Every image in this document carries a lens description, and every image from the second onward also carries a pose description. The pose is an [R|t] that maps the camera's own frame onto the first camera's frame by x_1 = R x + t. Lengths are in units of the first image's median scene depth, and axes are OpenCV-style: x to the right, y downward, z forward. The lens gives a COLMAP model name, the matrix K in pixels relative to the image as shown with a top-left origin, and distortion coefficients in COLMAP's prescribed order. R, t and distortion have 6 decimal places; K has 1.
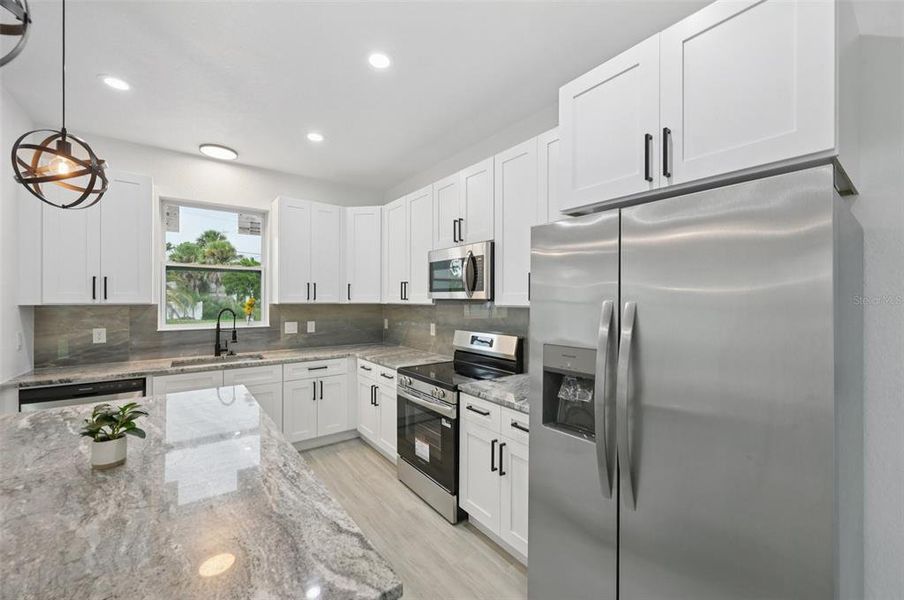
lens RADIAL K [[359.1, 0, 456.0], [0, 359.1, 299.6], [0, 0, 1]] dist [-0.004553, 0.000328]
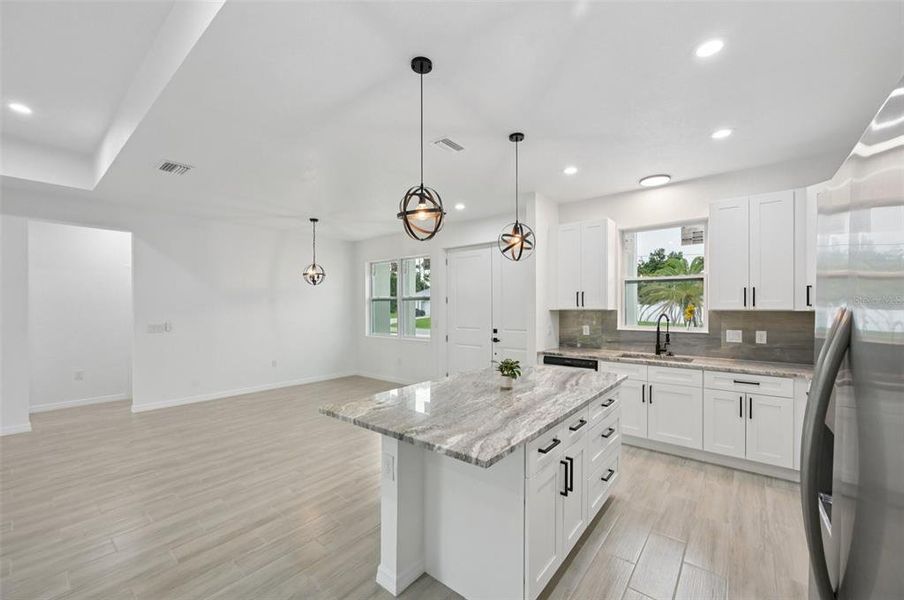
lens RADIAL K [[359.1, 0, 451.1], [0, 359.1, 307.5], [0, 0, 1]] dist [-0.004553, 0.000328]
pose [[0.219610, 0.000680, -0.975588, 0.326195], [0.002641, 0.999996, 0.001291, 0.000619], [0.975584, -0.002860, 0.219607, 0.087222]]
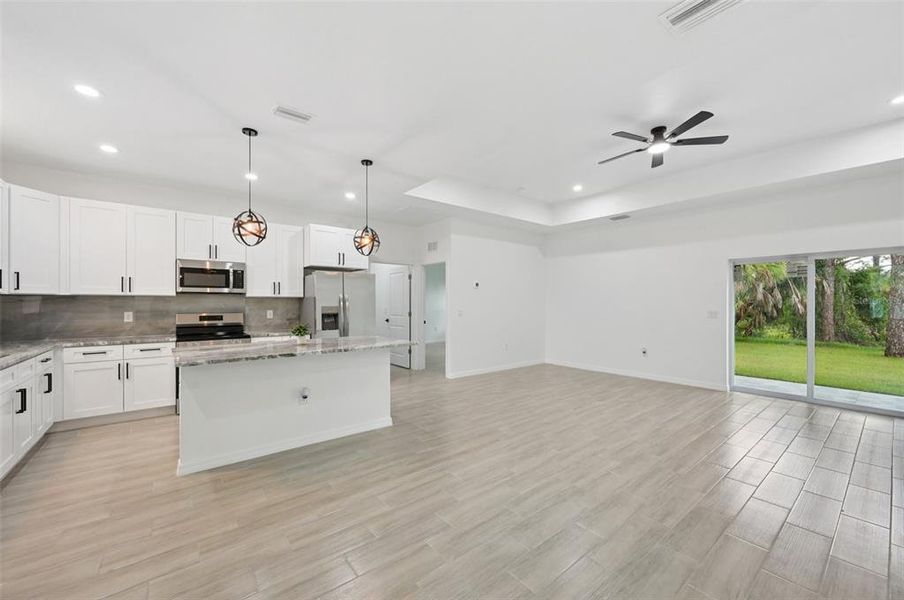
lens RADIAL K [[359.1, 0, 455.0], [0, 359.1, 302.7], [0, 0, 1]] dist [-0.004553, 0.000328]
pose [[-0.025002, -0.003493, 0.999681, -1.379616], [-0.003353, 0.999989, 0.003411, 0.029687], [-0.999682, -0.003267, -0.025013, -0.073624]]
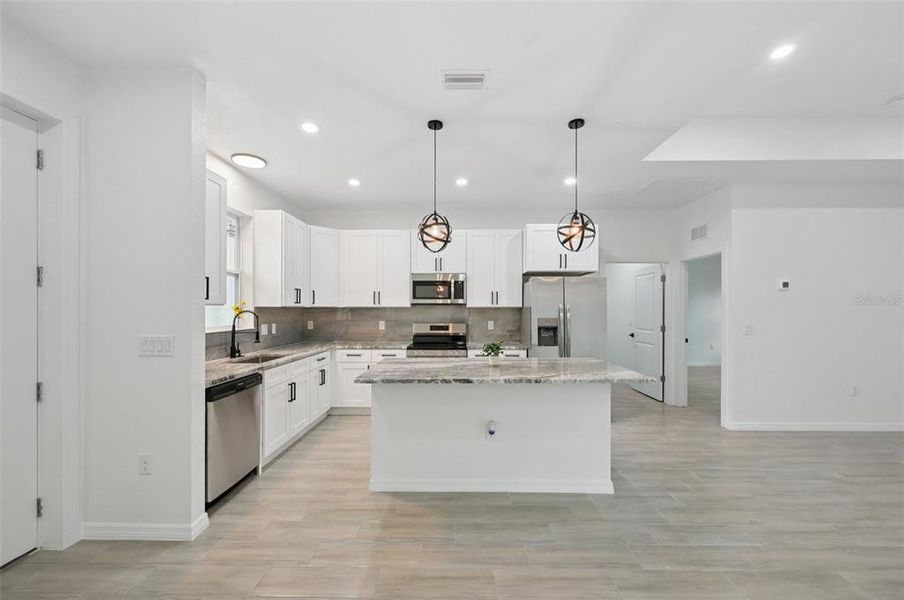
lens RADIAL K [[359.1, 0, 452.4], [0, 359.1, 310.4], [0, 0, 1]] dist [-0.004553, 0.000328]
pose [[0.620896, -0.003621, 0.783885, -1.073469], [-0.000340, 0.999988, 0.004888, 0.018695], [-0.783893, -0.003302, 0.620887, -0.112066]]
